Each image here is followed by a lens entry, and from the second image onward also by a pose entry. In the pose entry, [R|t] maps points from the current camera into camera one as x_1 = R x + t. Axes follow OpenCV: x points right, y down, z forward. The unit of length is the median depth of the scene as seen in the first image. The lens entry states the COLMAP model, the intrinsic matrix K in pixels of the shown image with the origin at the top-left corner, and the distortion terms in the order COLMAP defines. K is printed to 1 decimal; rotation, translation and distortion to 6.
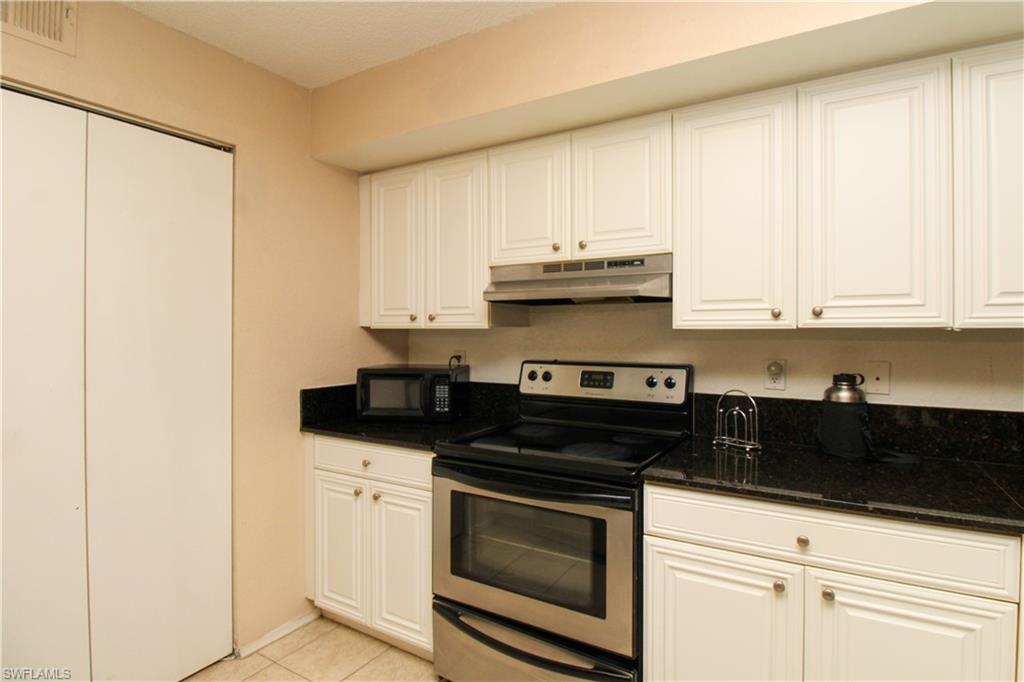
lens RADIAL K [[480.0, 0, 550.8], [0, 480.0, 313.8], [0, 0, 1]] dist [0.018305, 0.000097]
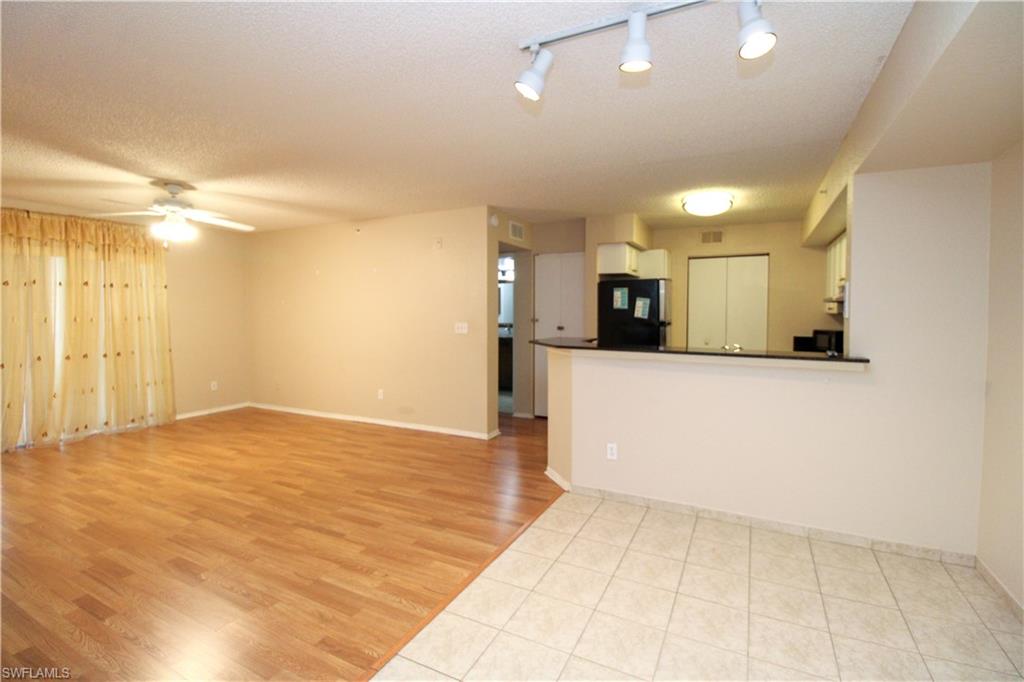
lens RADIAL K [[479.6, 0, 505.4], [0, 479.6, 320.3], [0, 0, 1]] dist [-0.008763, -0.009059]
pose [[-0.012910, 0.029926, -0.999469, 2.278150], [0.014544, 0.999452, 0.029738, -0.030180], [0.999811, -0.014153, -0.013338, -0.611443]]
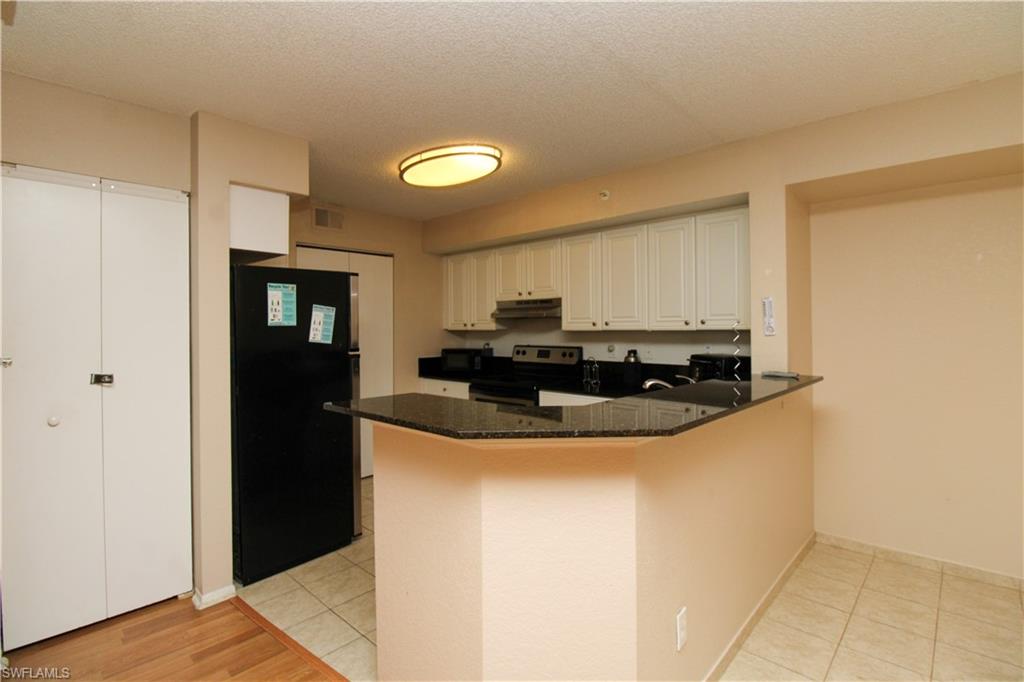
lens RADIAL K [[479.6, 0, 513.1], [0, 479.6, 329.4], [0, 0, 1]] dist [-0.008763, -0.009059]
pose [[0.961192, 0.003724, -0.275855, 0.553121], [0.003663, 0.999649, 0.026256, -0.029279], [0.275856, -0.026248, 0.960841, -1.080168]]
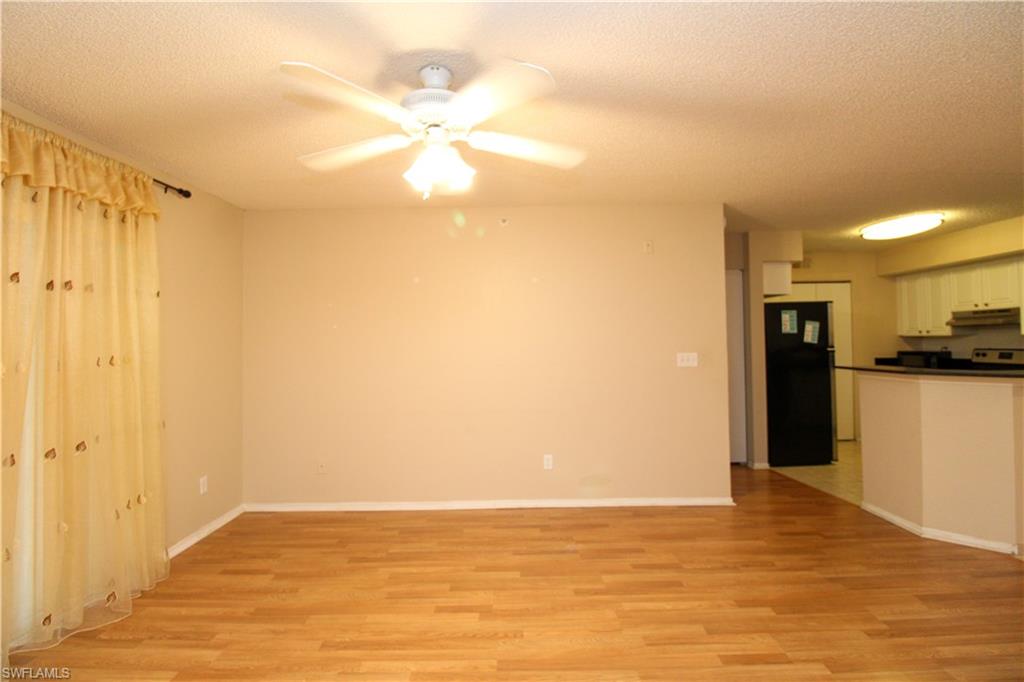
lens RADIAL K [[479.6, 0, 503.9], [0, 479.6, 320.7], [0, 0, 1]] dist [-0.008763, -0.009059]
pose [[0.437606, -0.032936, -0.898564, 1.140146], [0.022341, 0.999419, -0.025753, -0.039194], [0.898889, -0.008805, 0.438087, -2.374760]]
